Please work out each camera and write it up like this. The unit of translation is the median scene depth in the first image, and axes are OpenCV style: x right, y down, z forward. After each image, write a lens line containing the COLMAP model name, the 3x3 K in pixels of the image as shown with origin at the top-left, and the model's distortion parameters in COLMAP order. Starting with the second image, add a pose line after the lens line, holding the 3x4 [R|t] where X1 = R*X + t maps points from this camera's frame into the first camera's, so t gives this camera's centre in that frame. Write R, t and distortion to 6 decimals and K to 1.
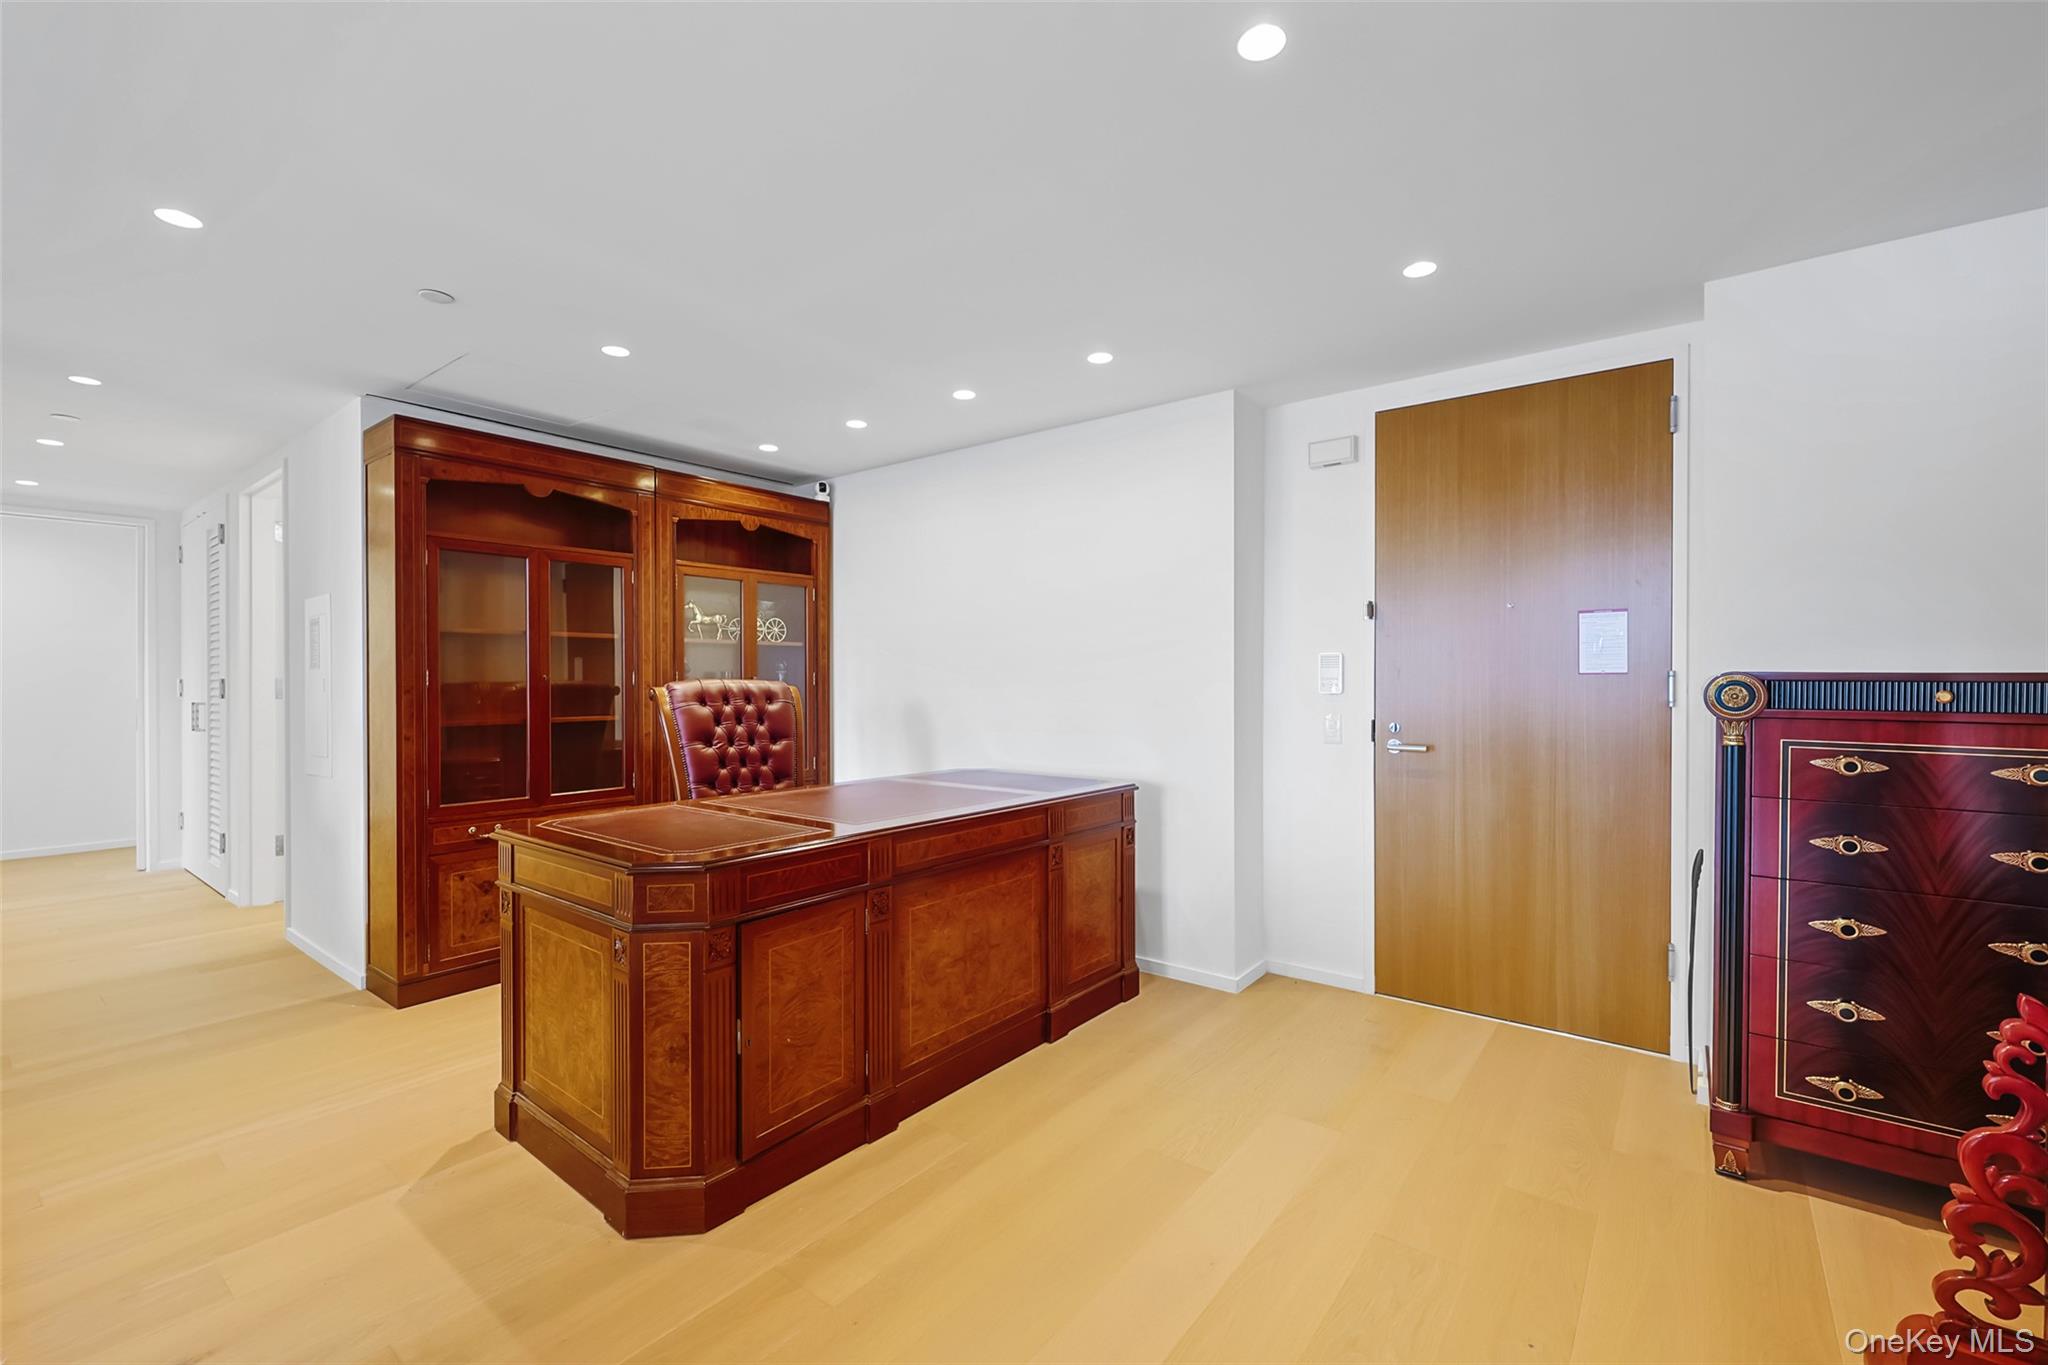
lens RADIAL K [[856.2, 0, 1024.0], [0, 856.2, 682.5], [0, 0, 1]] dist [0.000337, 0.000049]
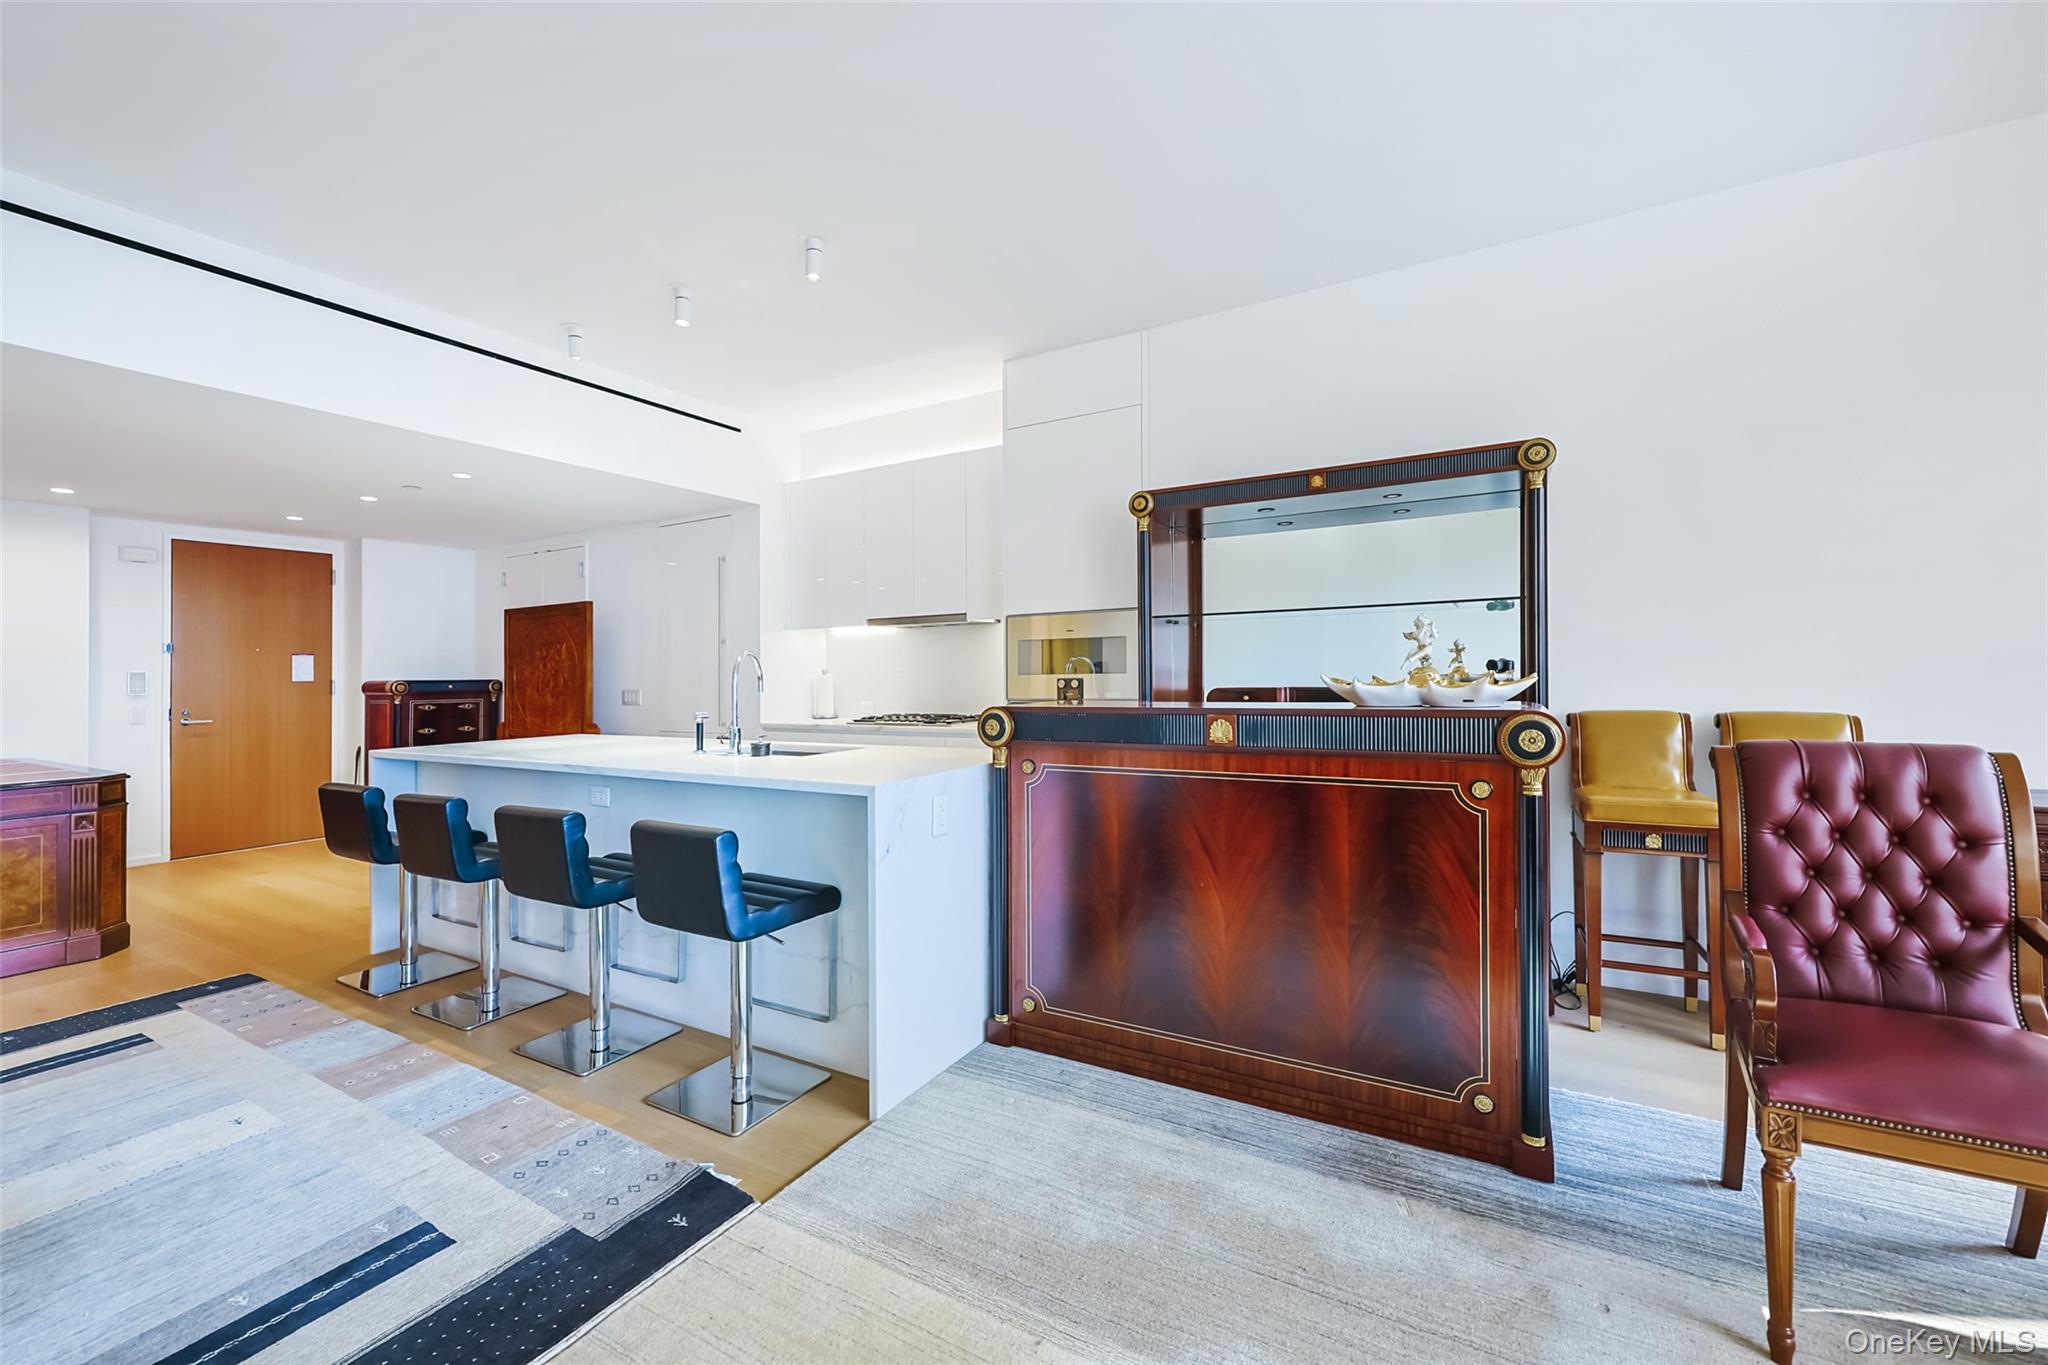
lens RADIAL K [[825.3, 0, 1026.4], [0, 825.3, 660.5], [0, 0, 1]] dist [-0.002499, -0.000156]
pose [[-0.155479, 0.009061, 0.987798, -1.834865], [0.015039, 0.999864, -0.006804, -0.022468], [-0.987725, 0.013798, -0.155594, -0.595848]]
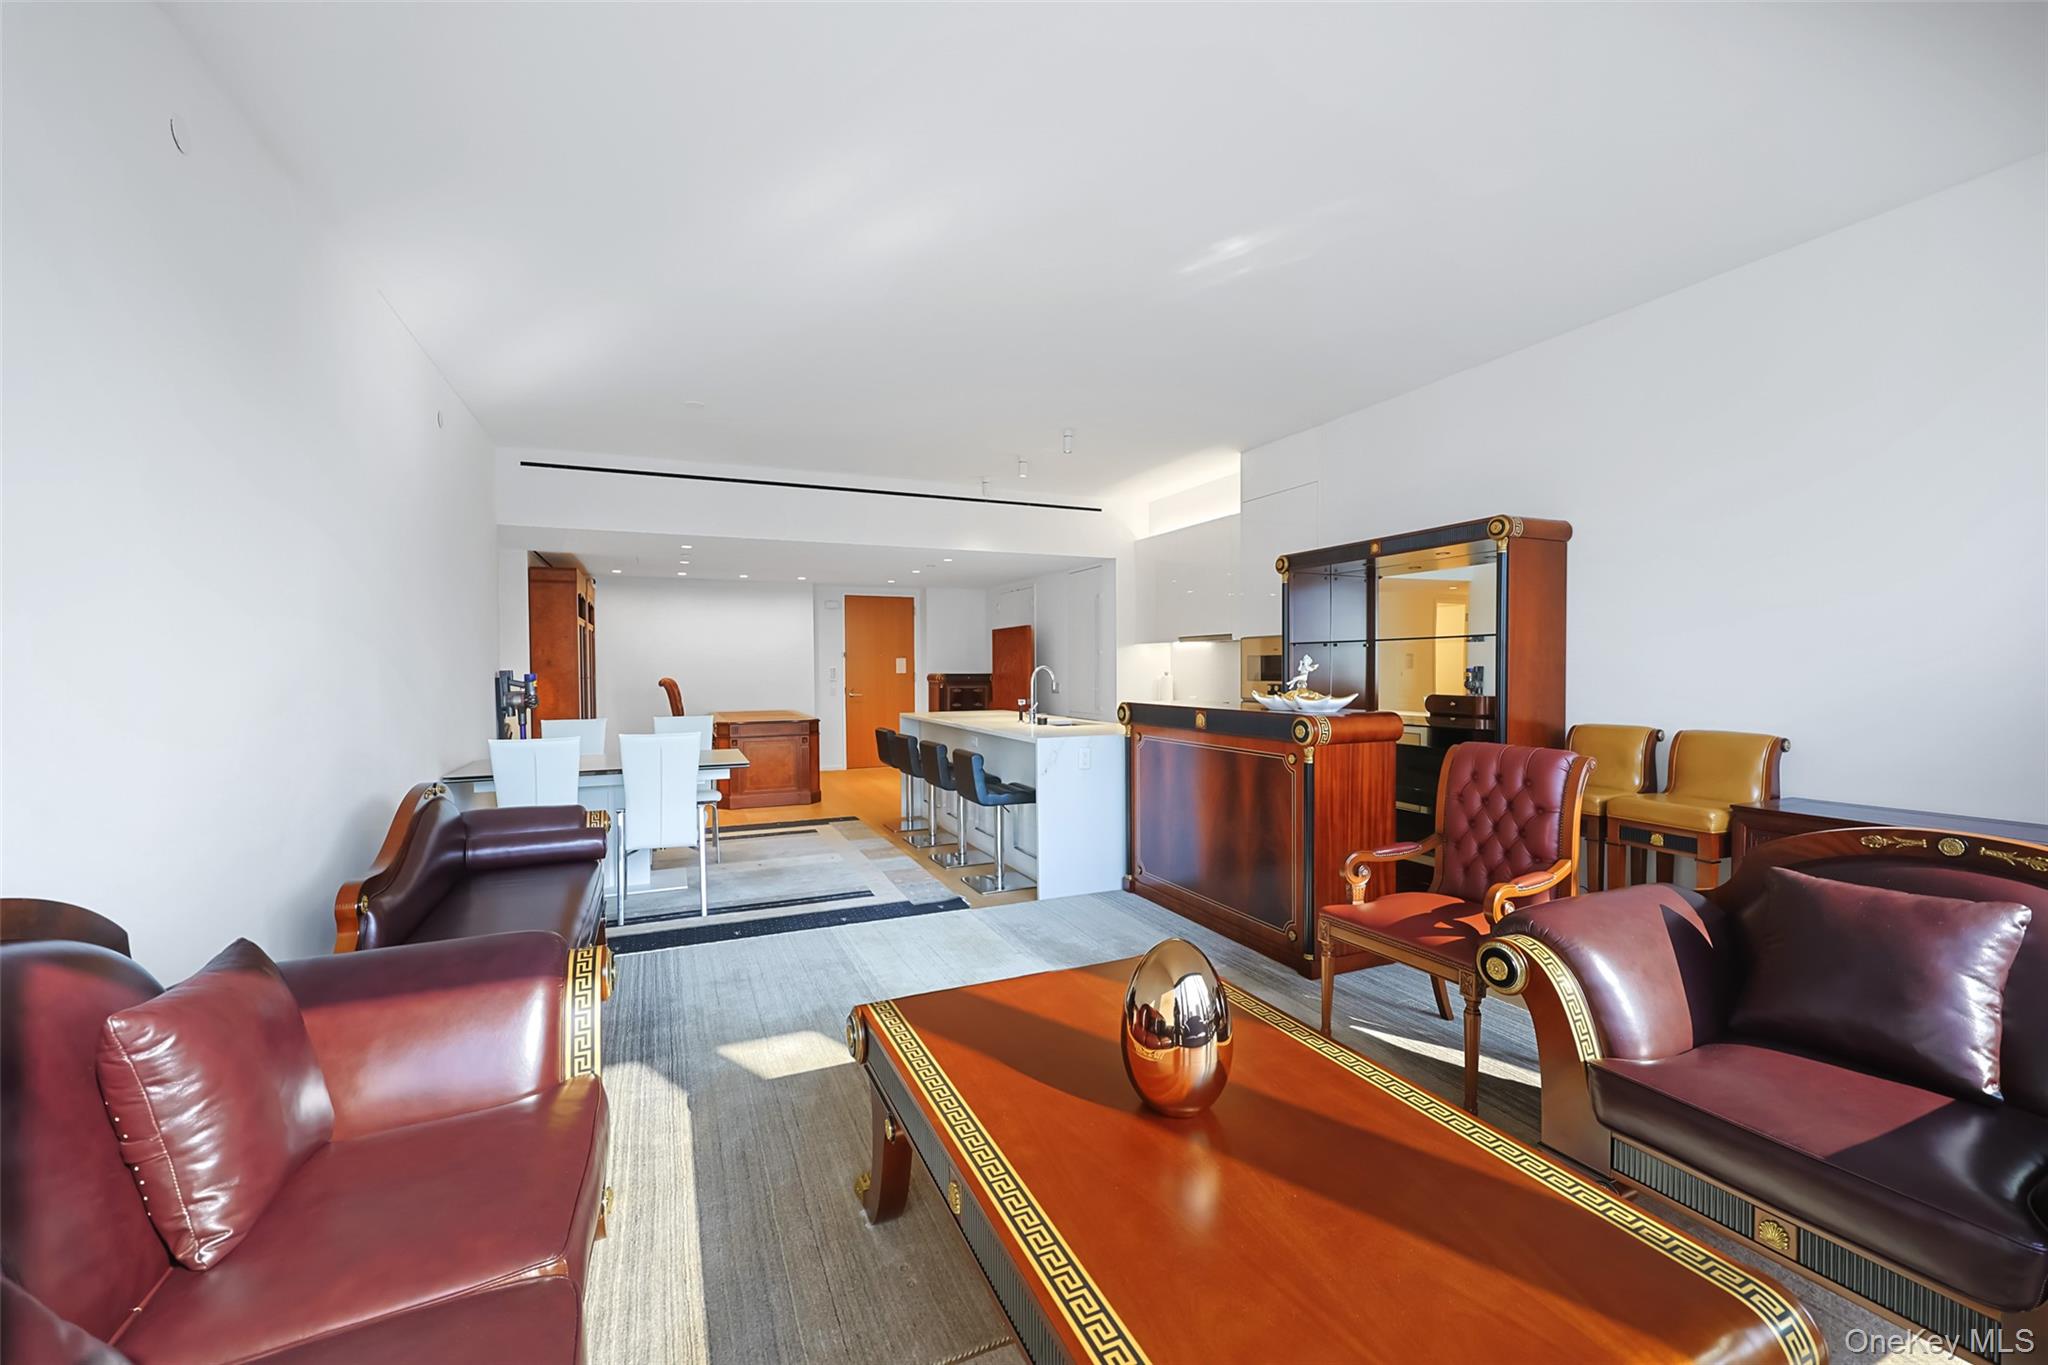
lens RADIAL K [[828.0, 0, 1024.0], [0, 828.0, 682.5], [0, 0, 1]] dist [0.001183, 0.000349]
pose [[0.461203, -0.025745, 0.886921, -2.462480], [0.007526, 0.999657, 0.025104, -0.058987], [-0.887263, -0.004903, 0.461238, -1.279075]]
